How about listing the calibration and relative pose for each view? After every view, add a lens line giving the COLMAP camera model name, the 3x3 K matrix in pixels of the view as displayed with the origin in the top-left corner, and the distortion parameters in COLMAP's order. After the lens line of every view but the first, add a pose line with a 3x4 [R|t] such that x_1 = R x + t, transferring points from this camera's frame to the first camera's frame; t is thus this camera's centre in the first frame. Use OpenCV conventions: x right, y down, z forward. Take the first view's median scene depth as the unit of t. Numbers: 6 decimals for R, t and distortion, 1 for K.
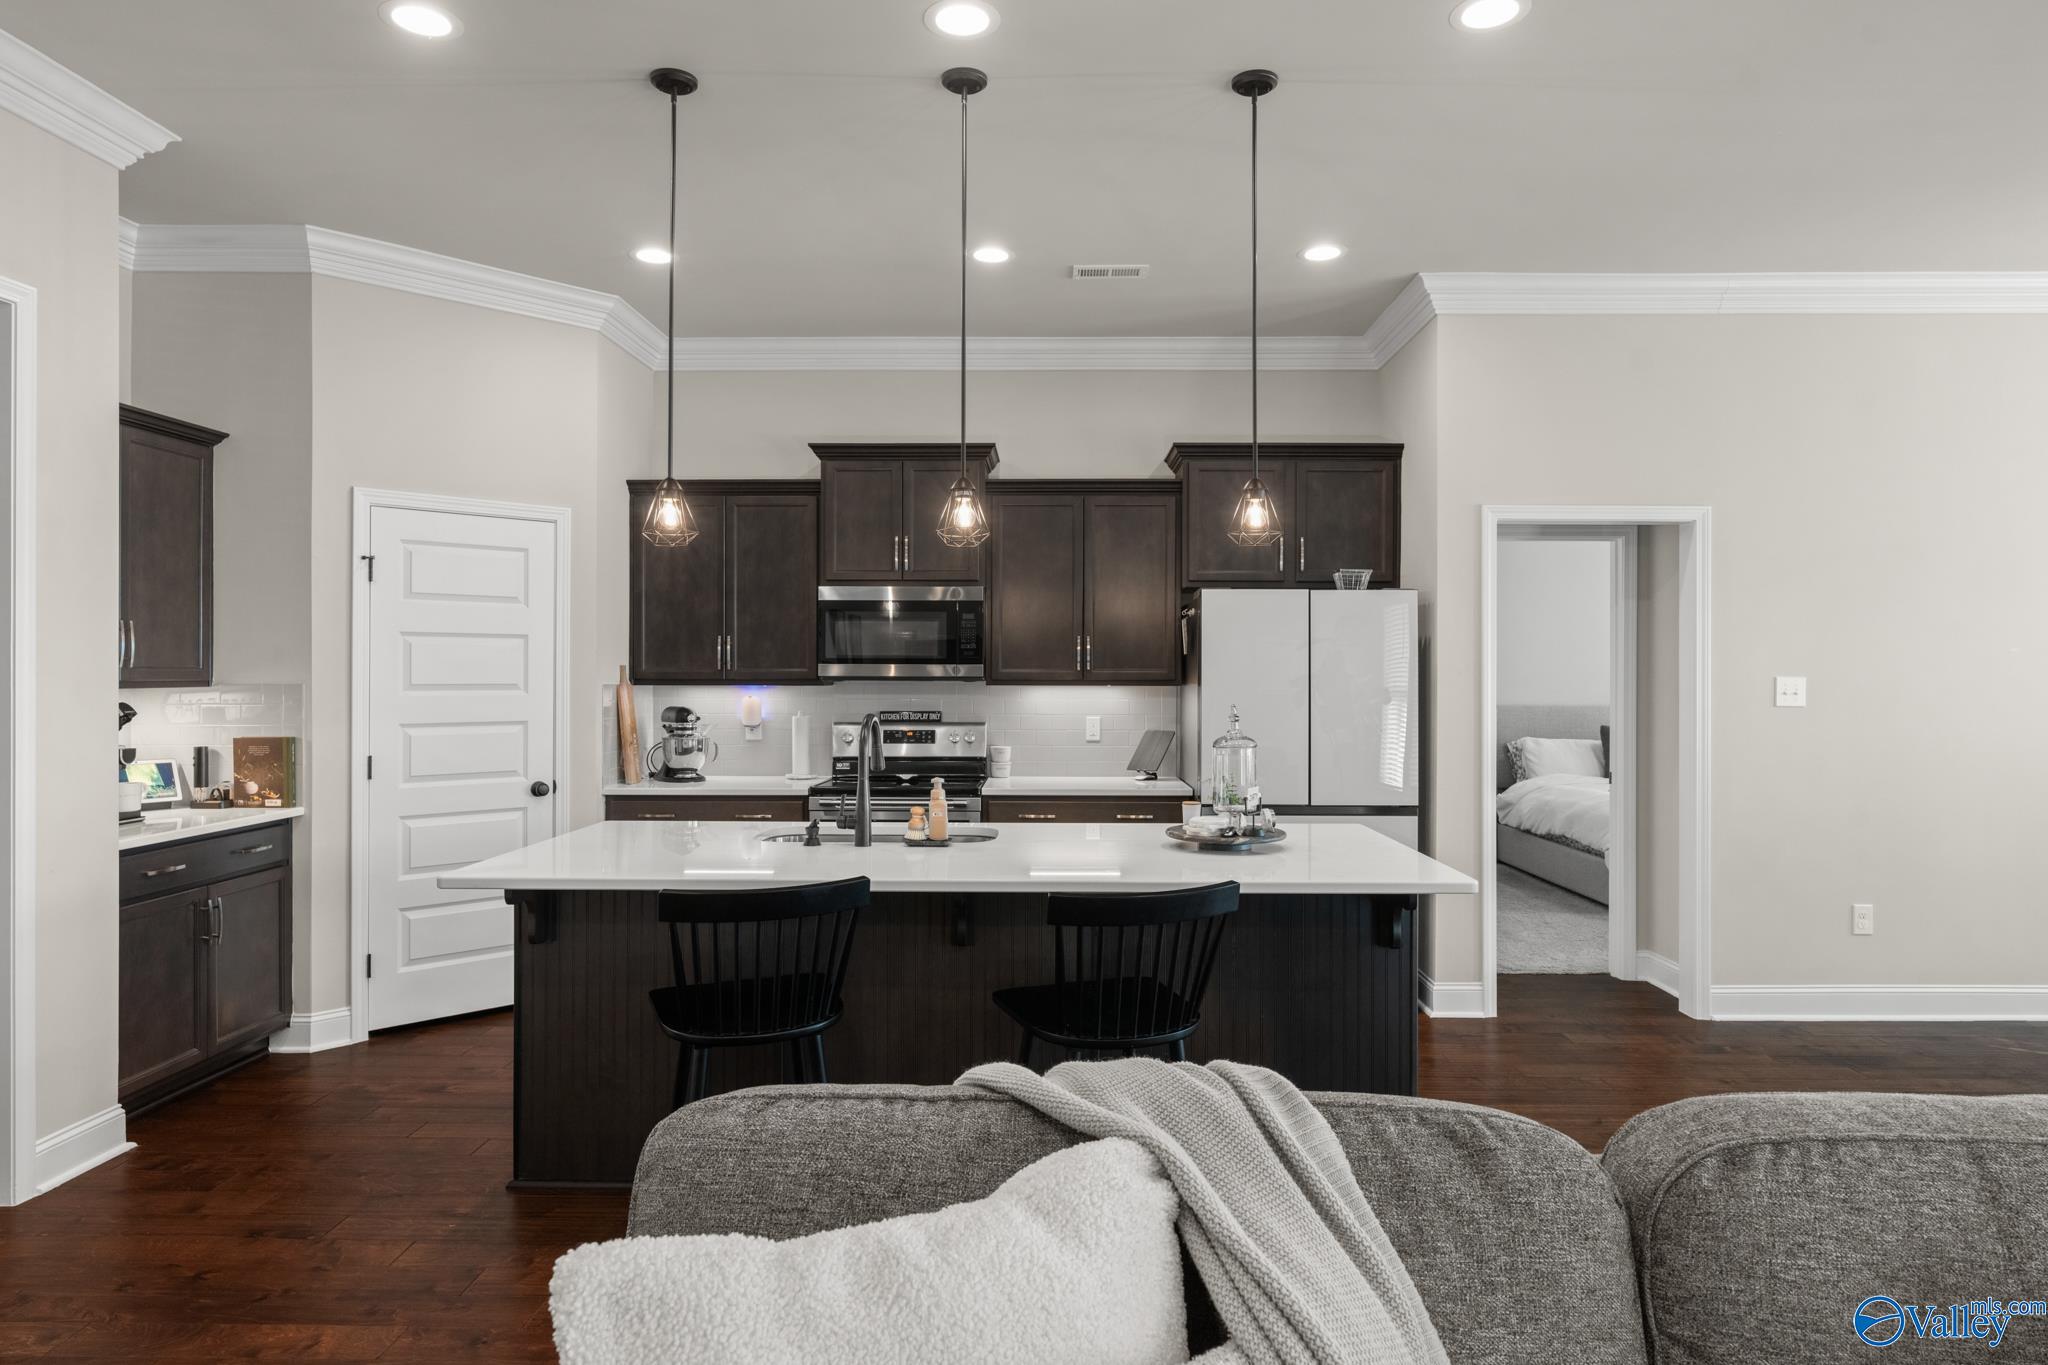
lens RADIAL K [[1202.0, 0, 1032.2], [0, 1202.0, 673.0], [0, 0, 1]] dist [0.003934, 0.005630]
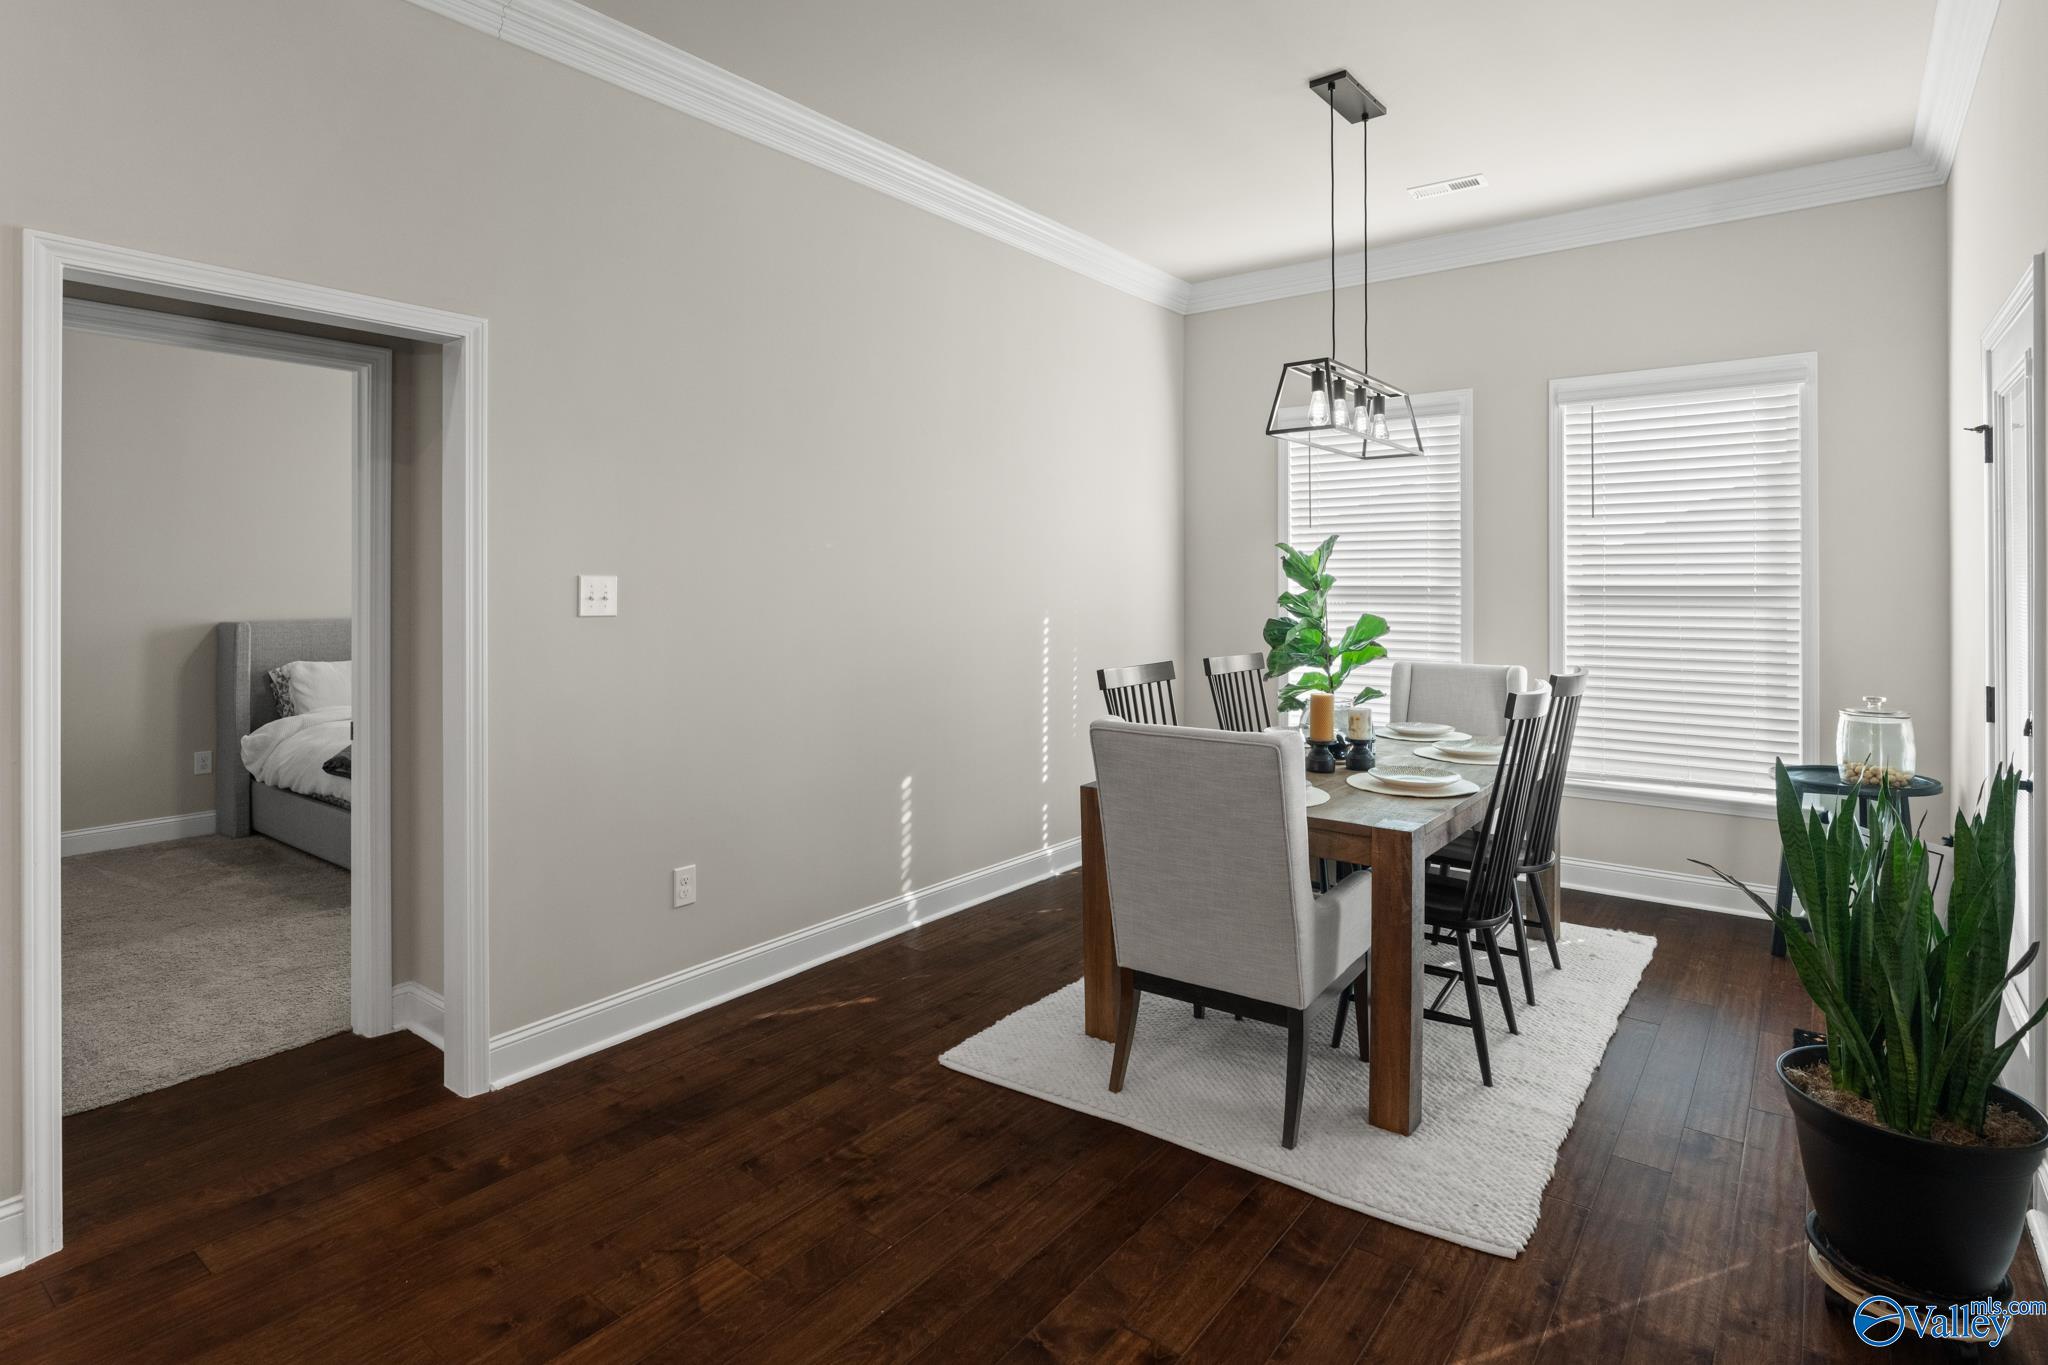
lens RADIAL K [[1029.3, 0, 1041.3], [0, 1029.3, 577.3], [0, 0, 1]] dist [-0.004840, -0.000630]
pose [[0.586412, -0.001447, 0.810012, 0.266078], [0.004157, 0.999991, -0.001223, 0.005777], [-0.810002, 0.004085, 0.586413, 0.393783]]
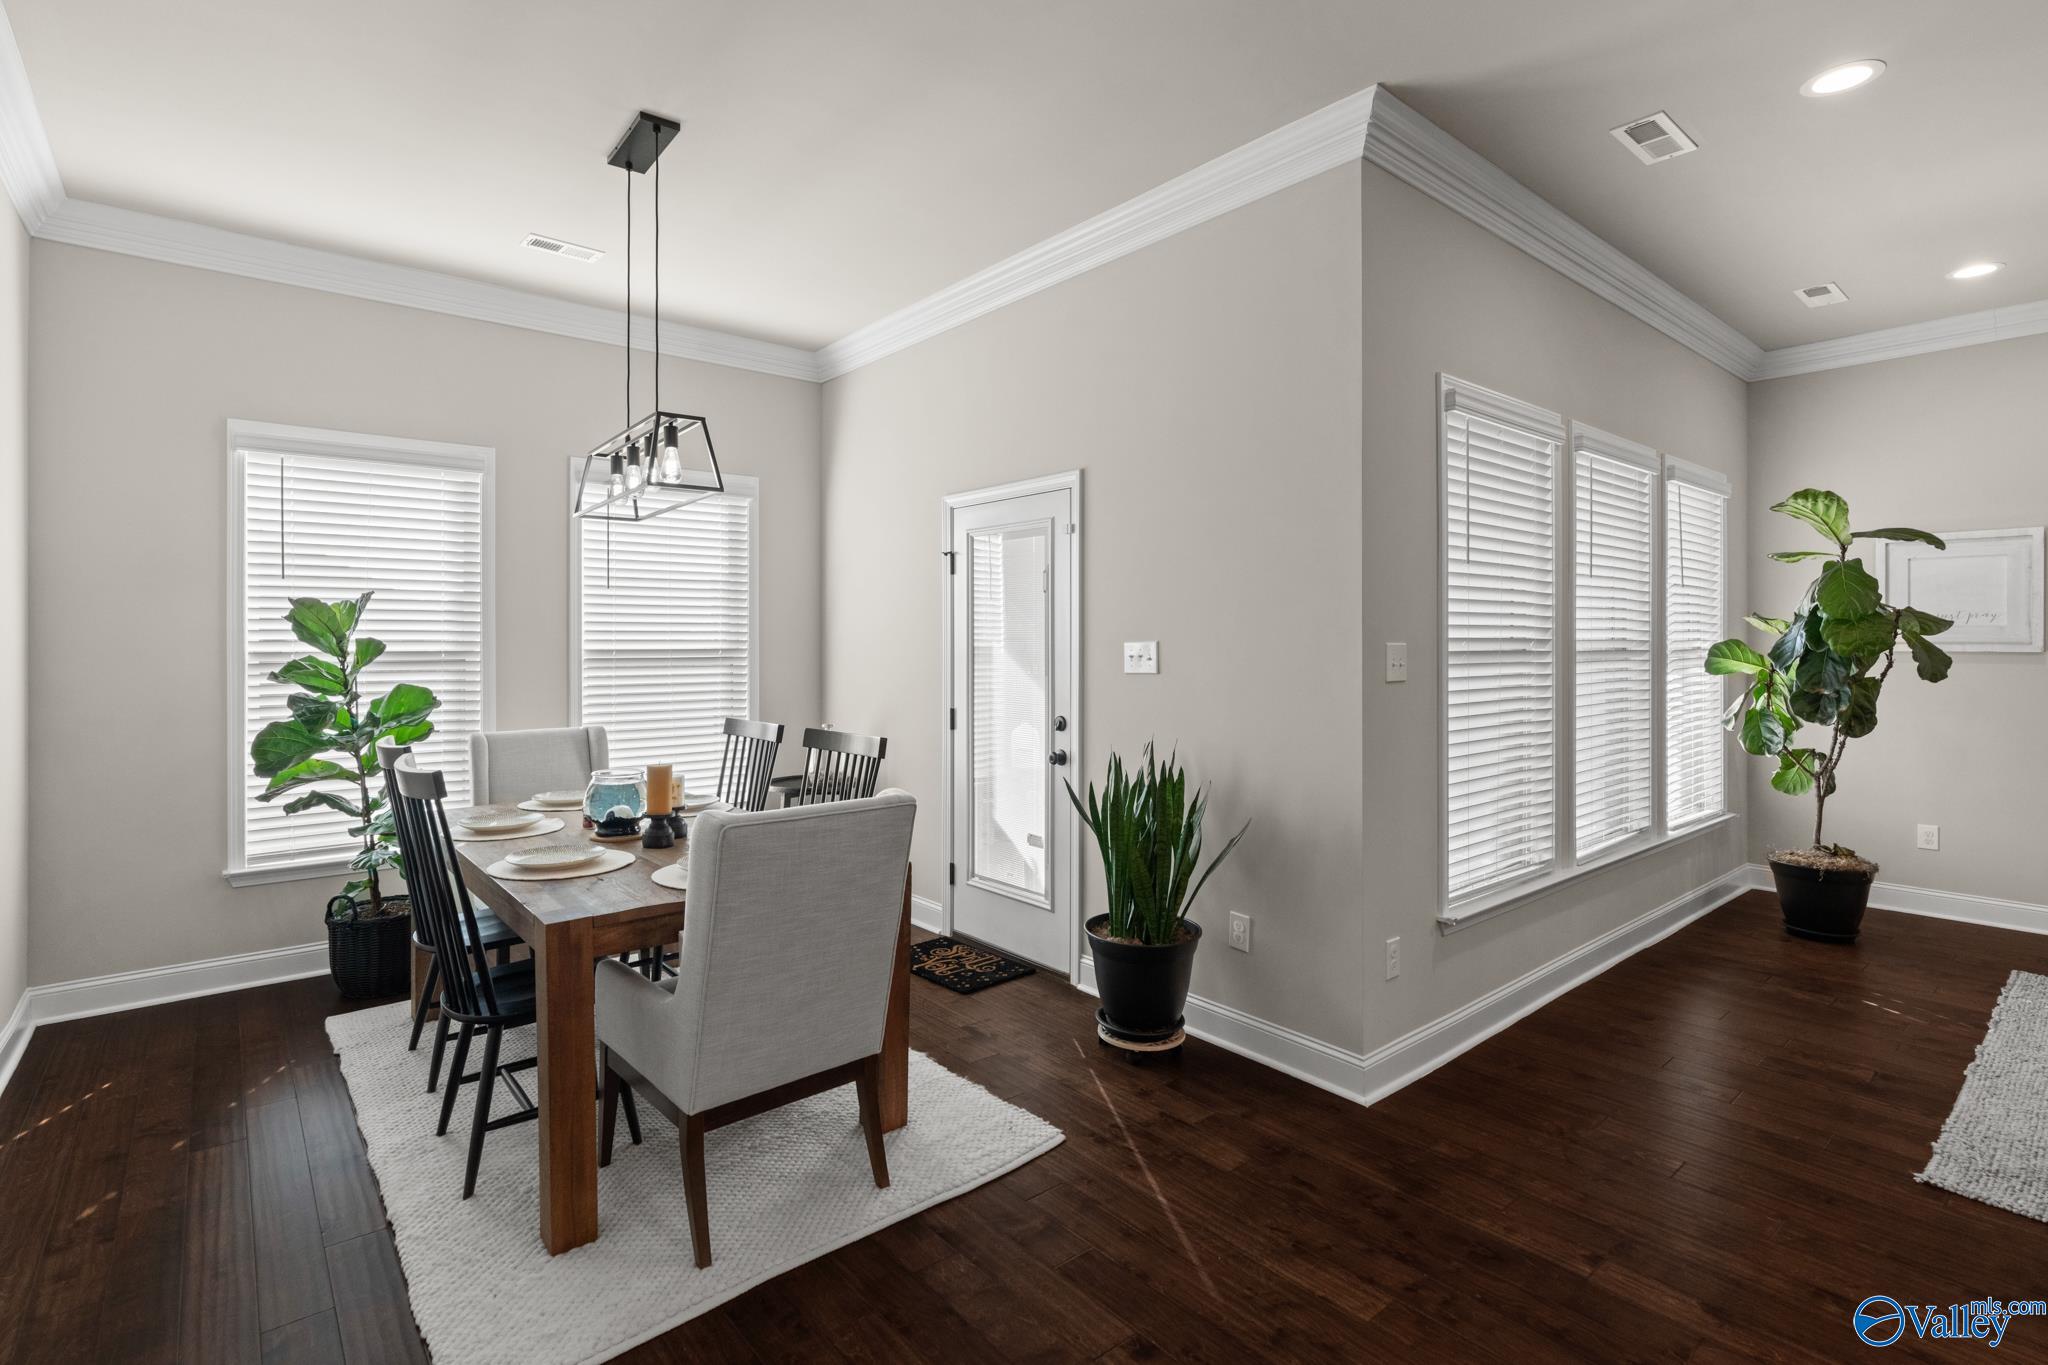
lens RADIAL K [[940.2, 0, 1018.4], [0, 940.2, 636.8], [0, 0, 1]] dist [-0.012781, 0.005215]
pose [[-0.638410, -0.001300, 0.769696, 0.320168], [-0.002205, 0.999998, -0.000140, 0.001199], [-0.769694, -0.001786, -0.638411, 0.788313]]
